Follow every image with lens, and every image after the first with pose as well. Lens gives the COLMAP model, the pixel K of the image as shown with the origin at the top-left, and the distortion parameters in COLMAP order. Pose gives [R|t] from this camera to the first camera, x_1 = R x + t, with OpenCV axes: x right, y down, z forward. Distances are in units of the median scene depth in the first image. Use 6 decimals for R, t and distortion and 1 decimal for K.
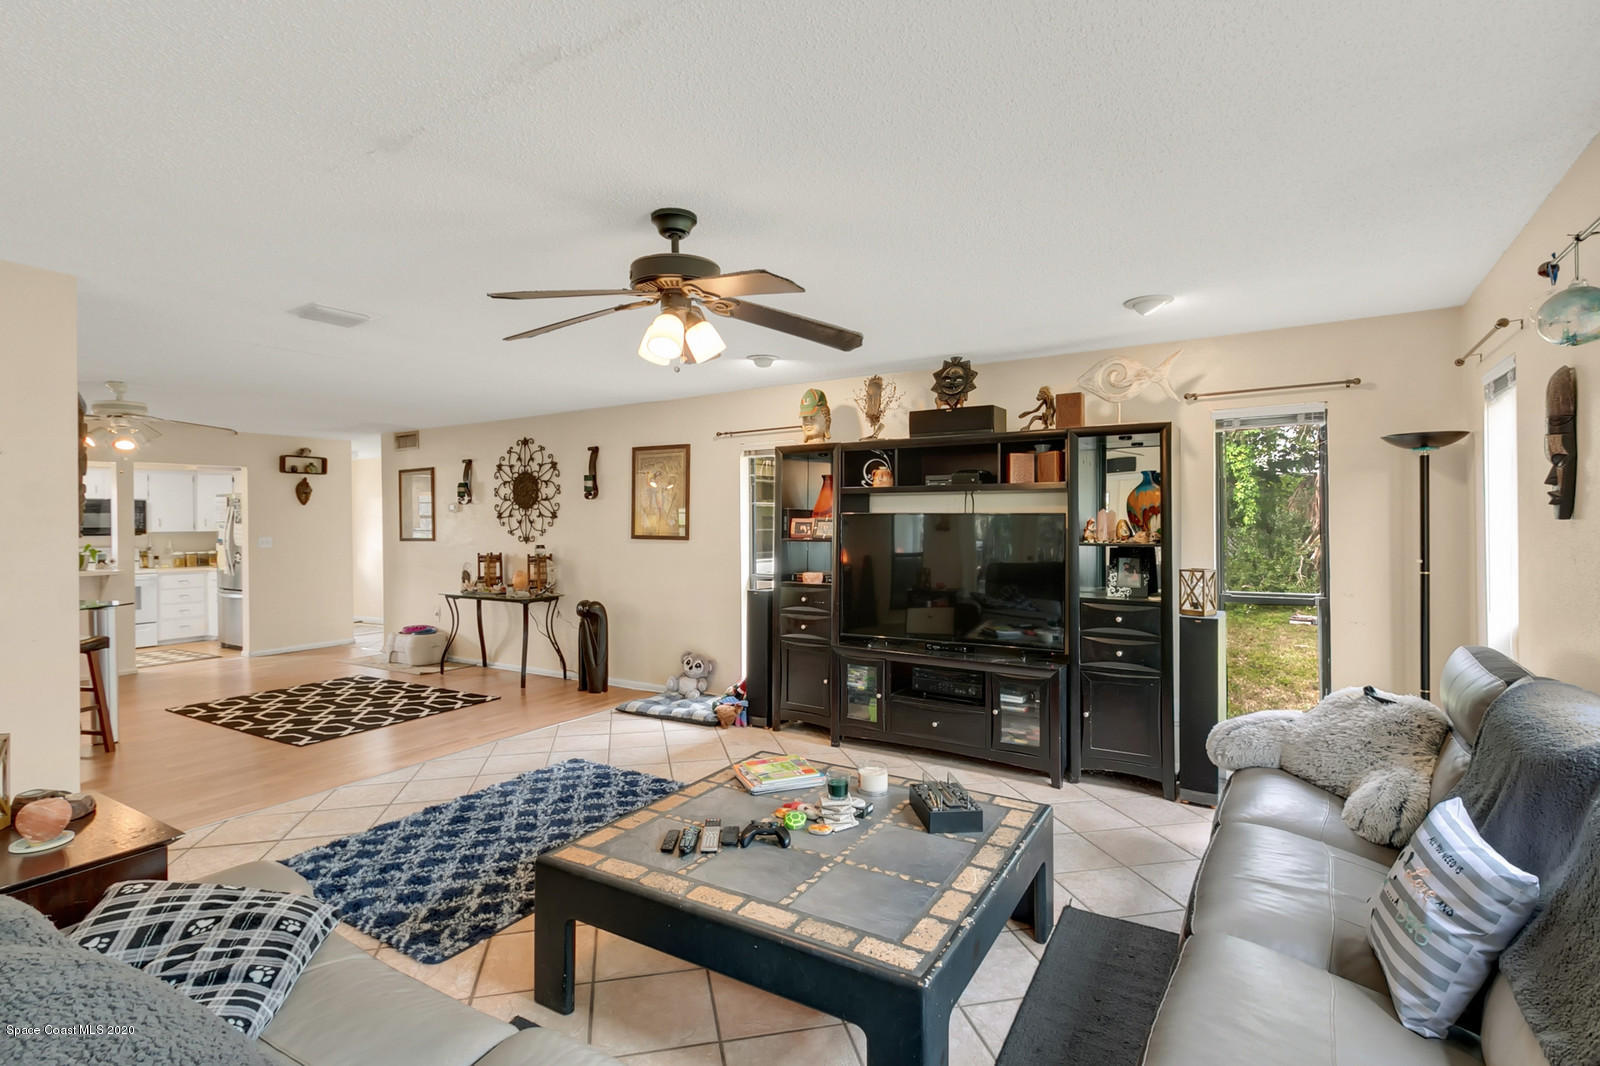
lens RADIAL K [[770.5, 0, 794.1], [0, 770.5, 523.9], [0, 0, 1]] dist [0.001829, -0.000065]
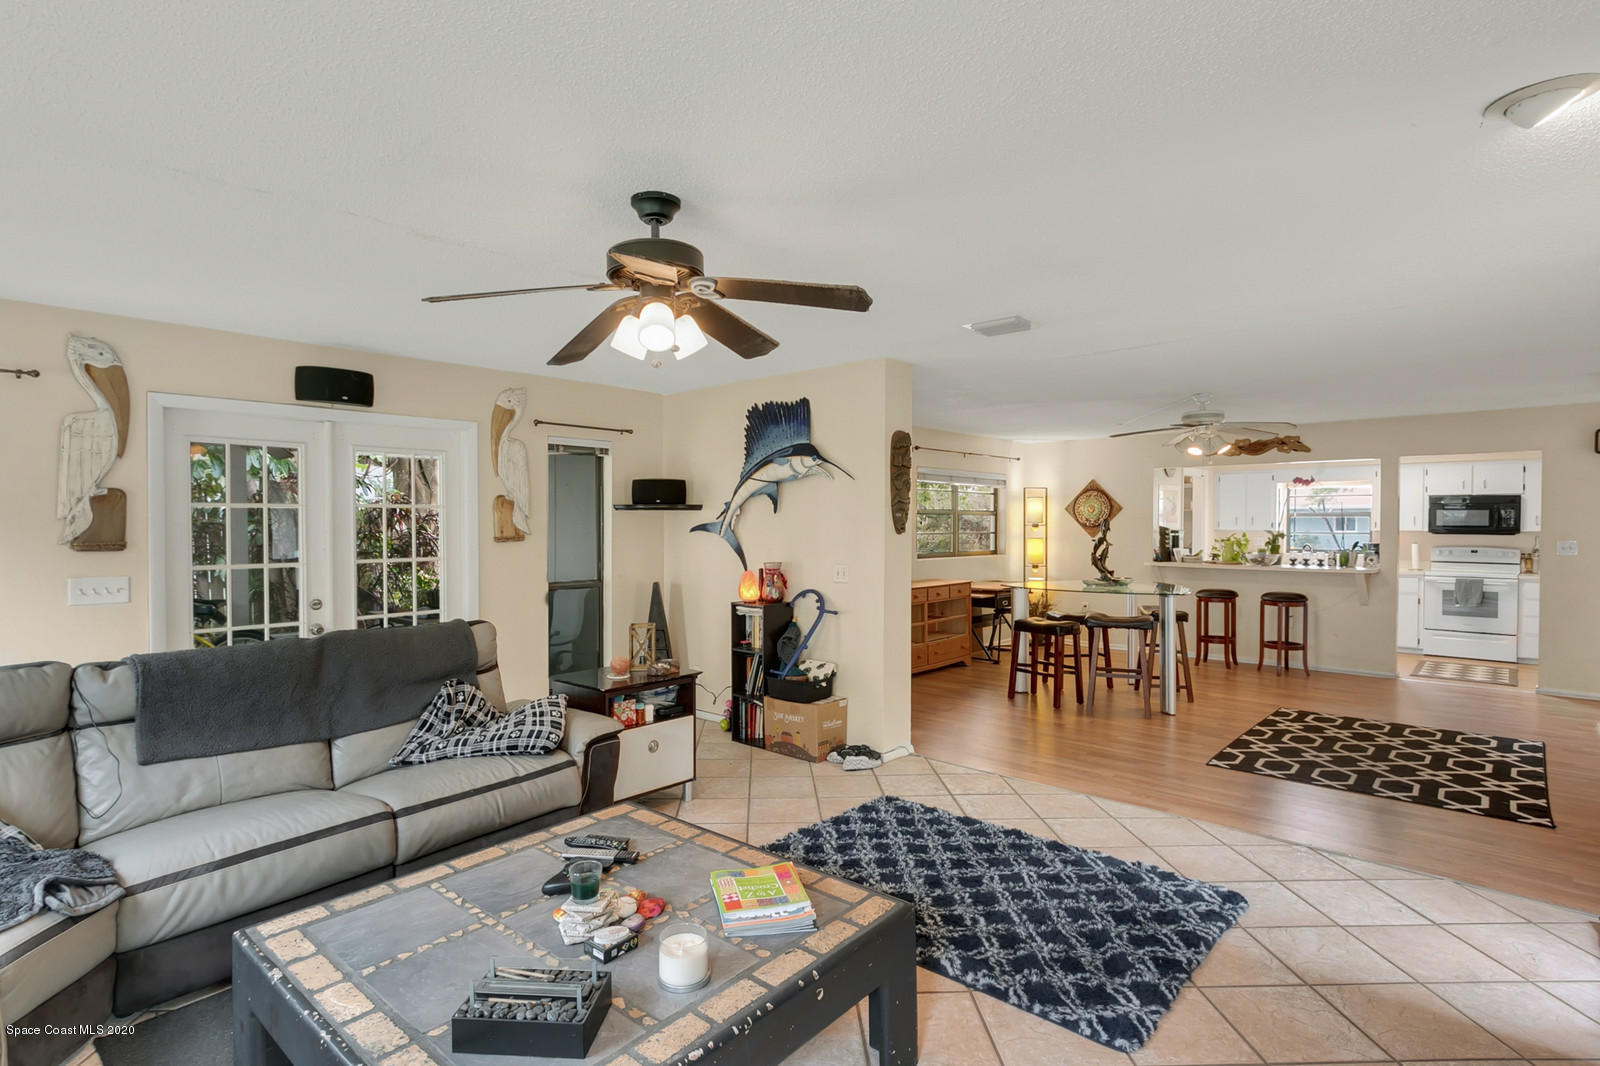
lens RADIAL K [[809.0, 0, 792.4], [0, 809.0, 538.6], [0, 0, 1]] dist [0.001860, -0.001241]
pose [[-0.183764, 0.027356, -0.982590, 0.295620], [-0.002359, 0.999598, 0.028270, -0.007172], [0.982968, 0.007513, -0.183625, 0.505380]]
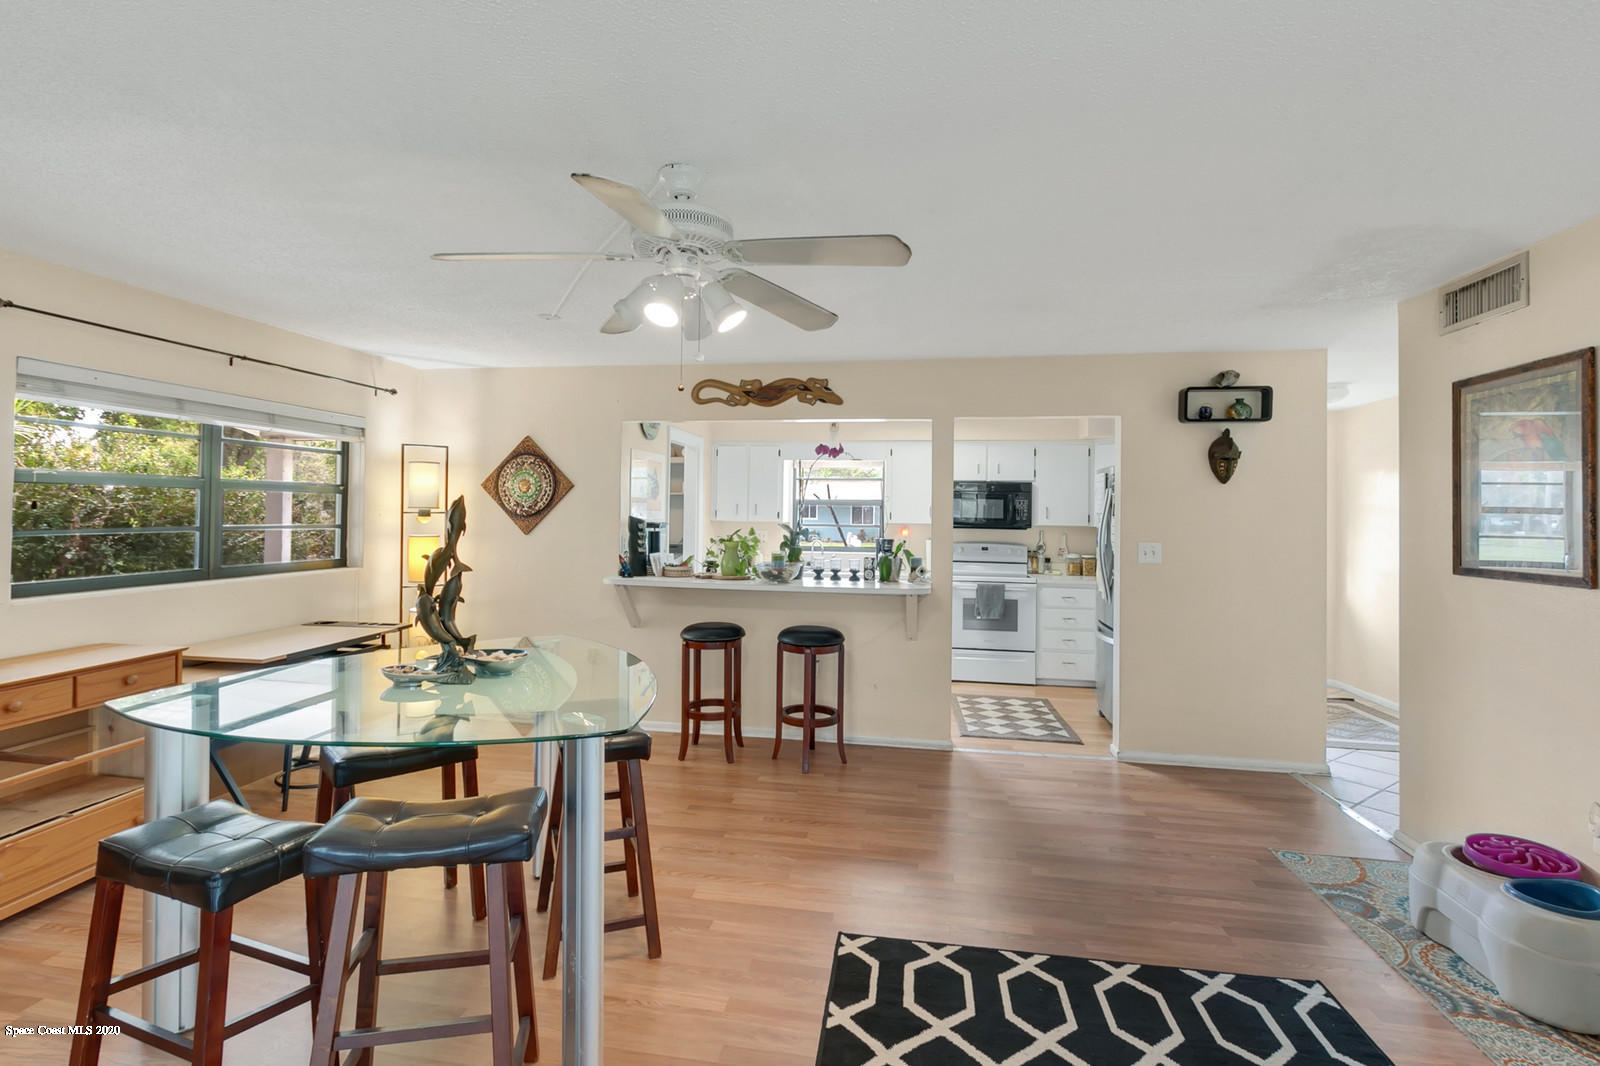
lens RADIAL K [[742.6, 0, 778.5], [0, 742.6, 500.6], [0, 0, 1]] dist [0.001153, 0.000213]
pose [[0.374631, 0.000910, -0.927174, -0.381670], [-0.019006, 0.999797, -0.006698, -0.005337], [0.926979, 0.020131, 0.374572, 0.714169]]
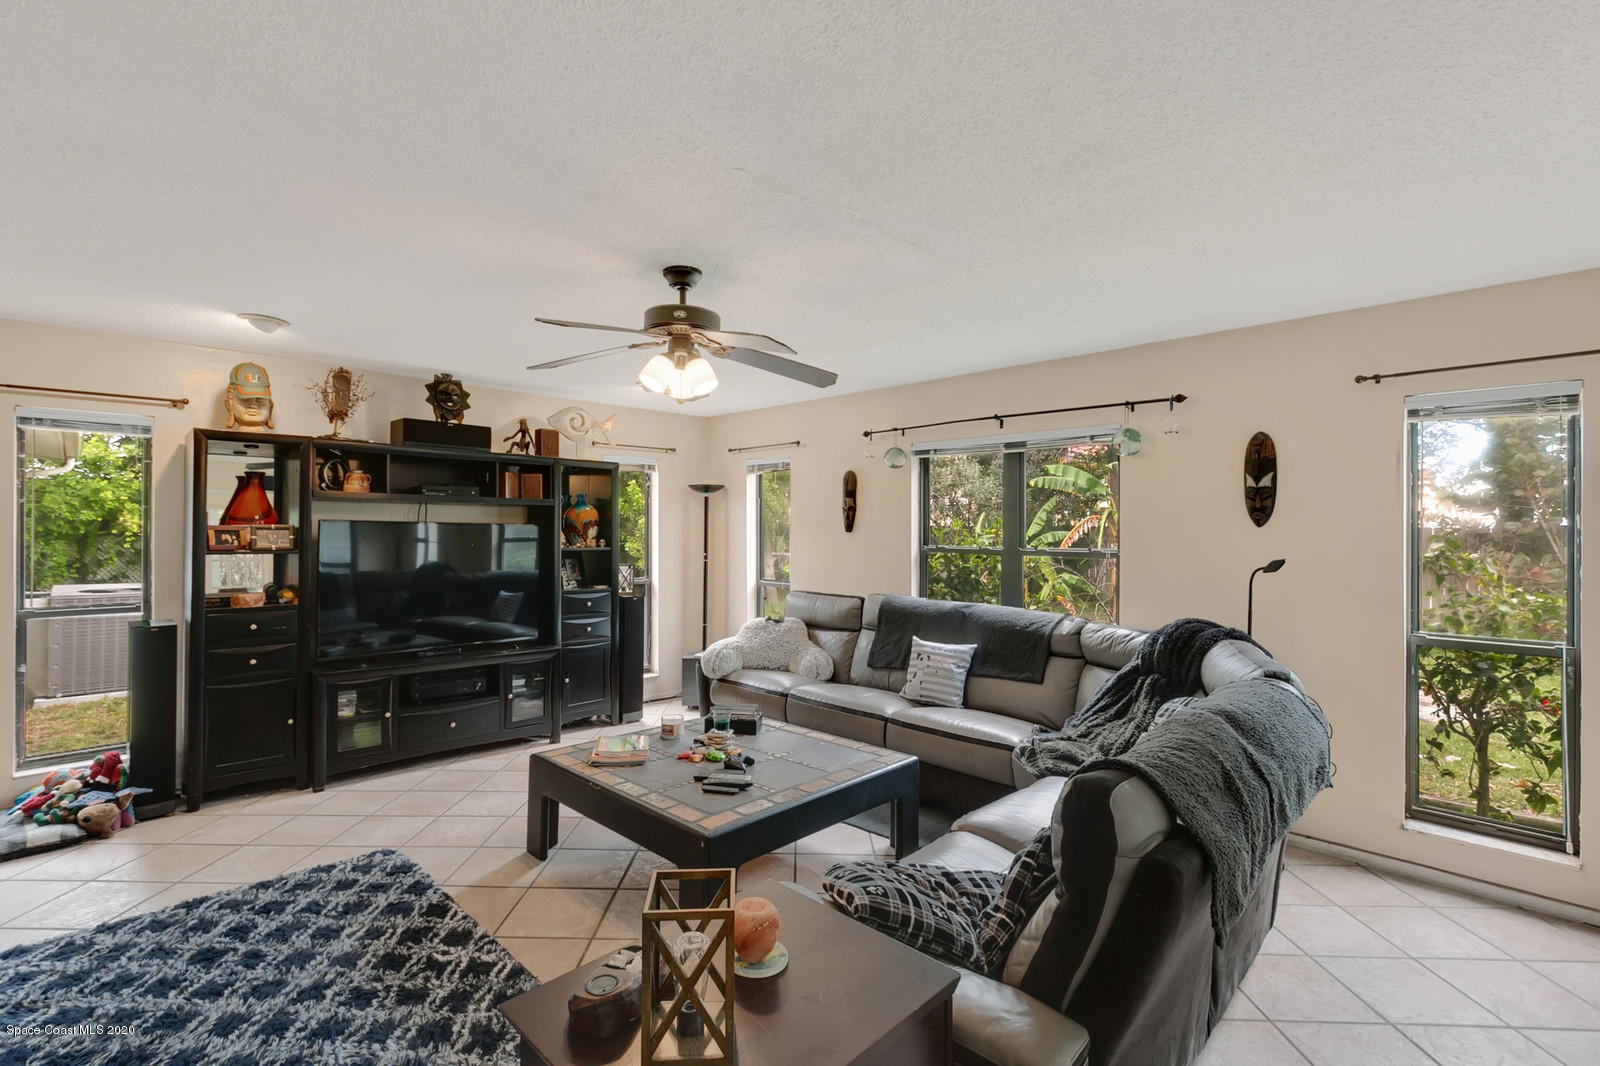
lens RADIAL K [[732.0, 0, 788.2], [0, 732.0, 522.5], [0, 0, 1]] dist [0.002856, 0.000048]
pose [[0.230482, 0.015989, 0.972945, -0.452683], [-0.004471, 0.999872, -0.015373, -0.000491], [-0.973066, -0.000807, 0.230524, 0.218662]]
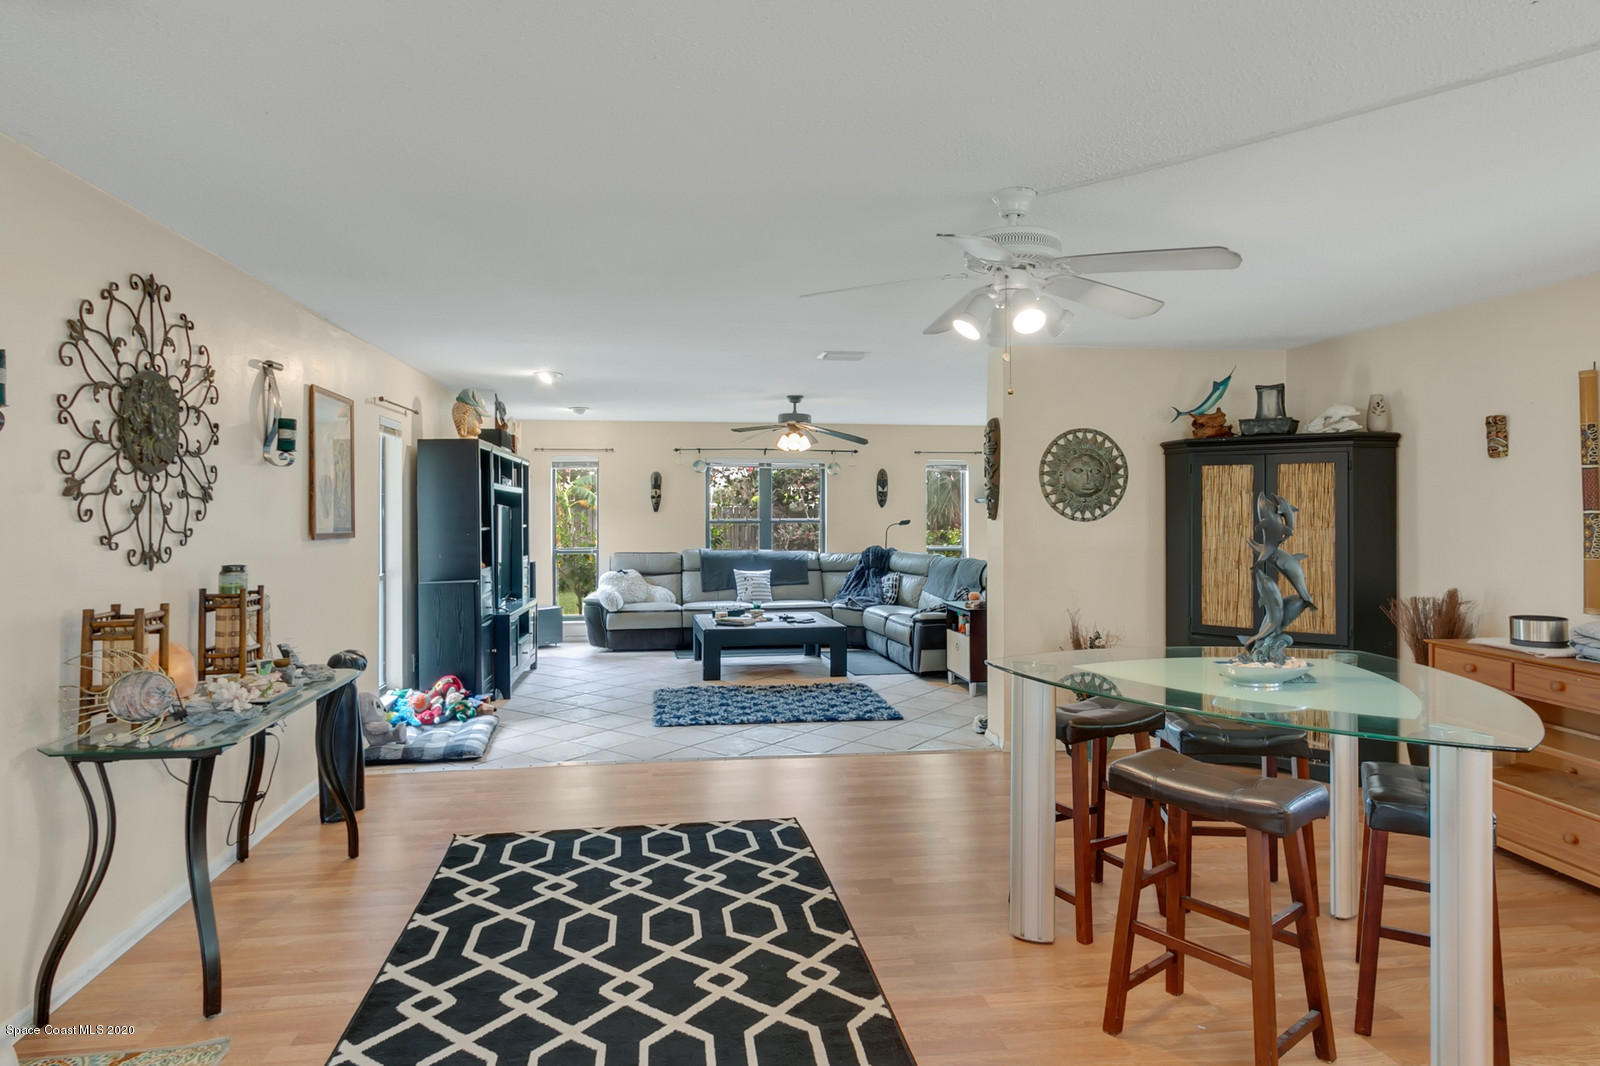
lens RADIAL K [[897.2, 0, 785.9], [0, 897.2, 496.6], [0, 0, 1]] dist [0.001976, 0.000118]
pose [[-0.648115, 0.018301, 0.761322, -0.940338], [0.006513, 0.999808, -0.018490, 0.001297], [-0.761514, -0.007025, -0.648110, 1.142783]]
